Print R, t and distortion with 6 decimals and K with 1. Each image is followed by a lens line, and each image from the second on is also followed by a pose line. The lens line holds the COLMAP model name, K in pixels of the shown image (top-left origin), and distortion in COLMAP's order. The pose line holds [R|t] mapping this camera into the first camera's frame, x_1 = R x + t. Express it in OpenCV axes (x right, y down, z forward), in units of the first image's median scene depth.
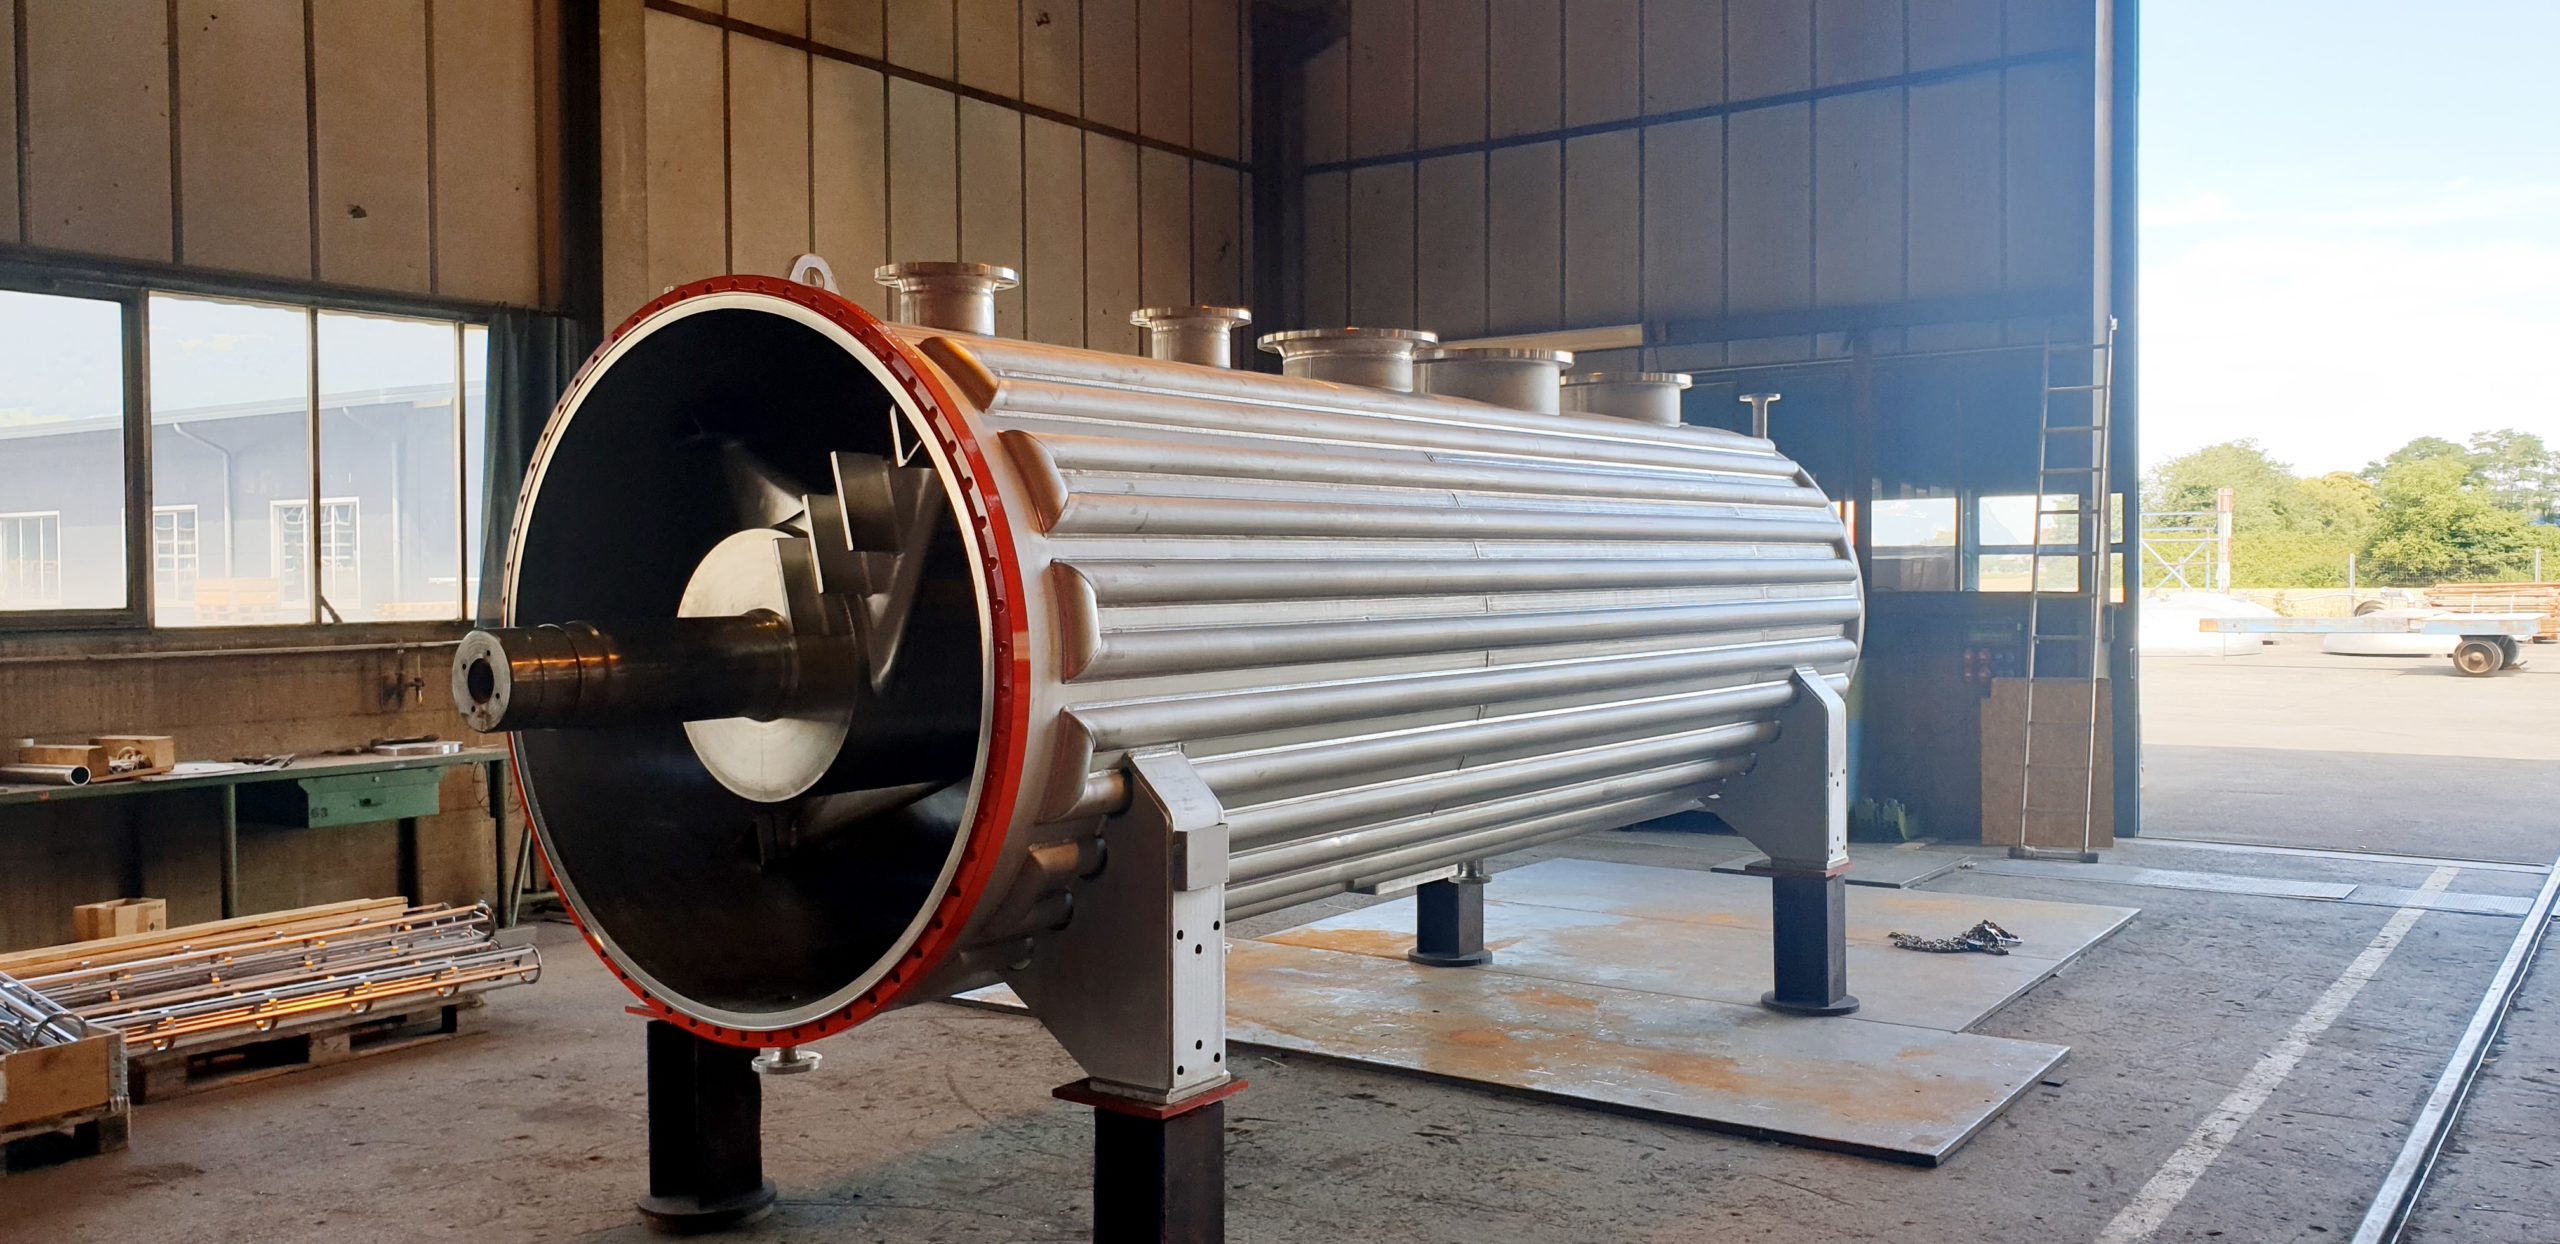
lens RADIAL K [[1993.5, 0, 1280.0], [0, 1993.5, 622.0], [0, 0, 1]] dist [0.008402, -0.007523]
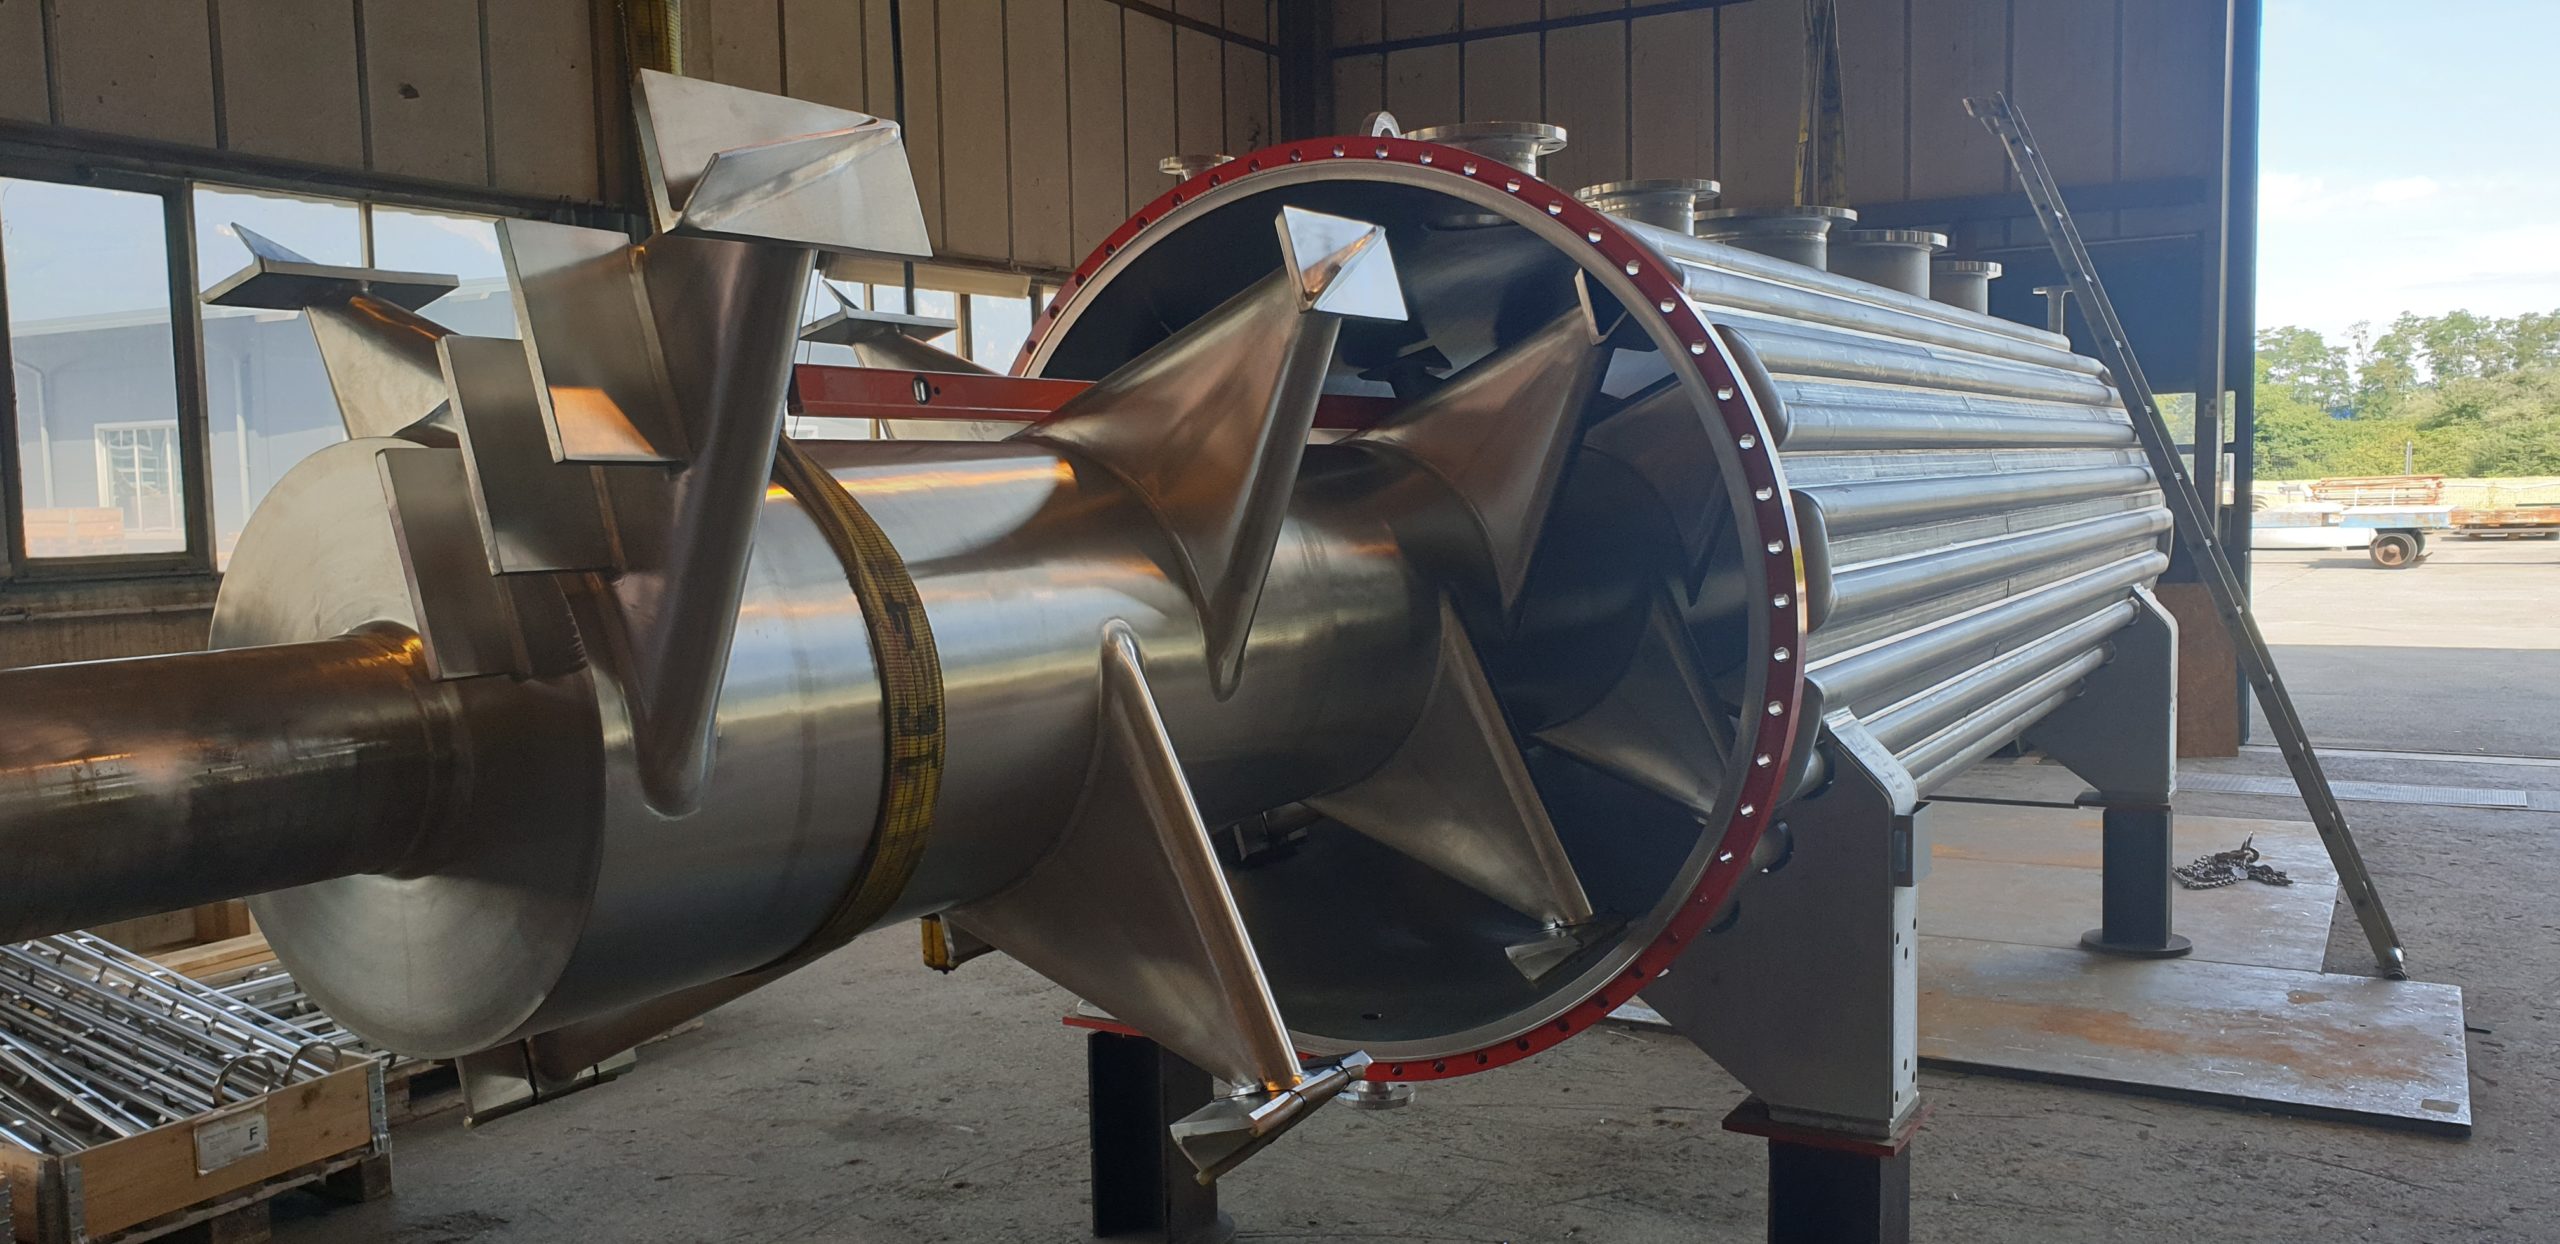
lens RADIAL K [[2010.2, 0, 1272.5], [0, 2010.2, 670.0], [0, 0, 1]] dist [-0.051789, 0.110441]
pose [[0.996995, -0.023054, 0.073953, -0.173760], [0.017921, 0.997432, 0.069337, -0.007480], [-0.075362, -0.067803, 0.994848, 0.093159]]
